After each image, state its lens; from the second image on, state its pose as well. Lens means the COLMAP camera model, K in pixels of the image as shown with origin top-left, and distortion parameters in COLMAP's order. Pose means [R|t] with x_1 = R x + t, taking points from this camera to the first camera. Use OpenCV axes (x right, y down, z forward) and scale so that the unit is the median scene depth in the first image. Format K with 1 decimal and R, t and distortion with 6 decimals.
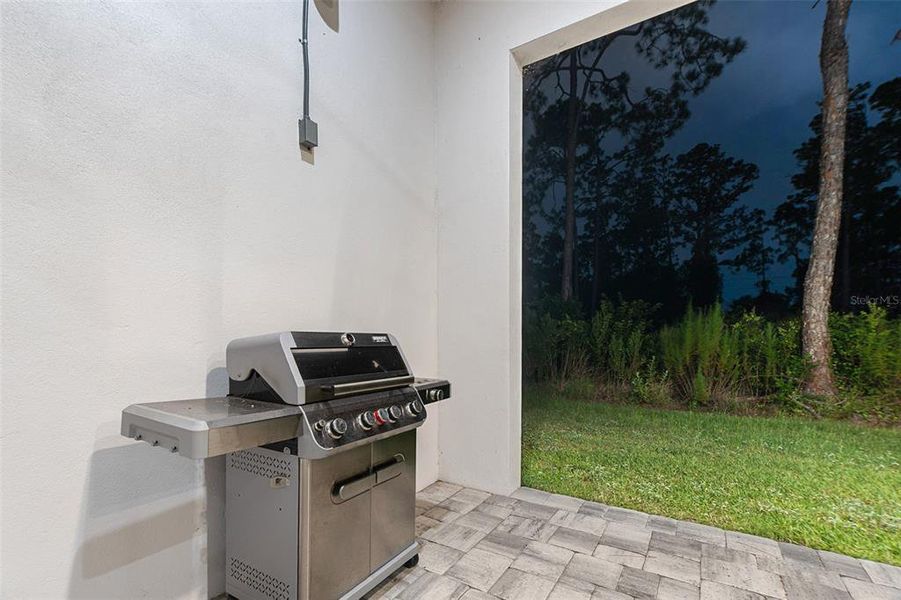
lens RADIAL K [[403.0, 0, 446.8], [0, 403.0, 332.6], [0, 0, 1]] dist [-0.003511, -0.000668]
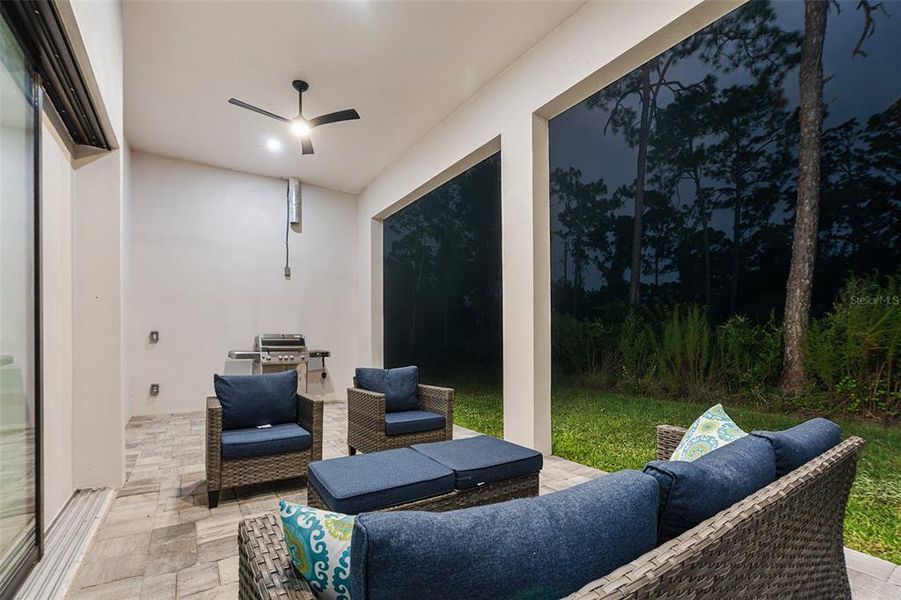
lens RADIAL K [[402.3, 0, 450.7], [0, 402.3, 323.0], [0, 0, 1]] dist [-0.016314, -0.000030]
pose [[0.912377, -0.015607, -0.409054, 0.292911], [0.003876, 0.999557, -0.029493, 0.001325], [0.409334, 0.025323, 0.912033, -0.186048]]
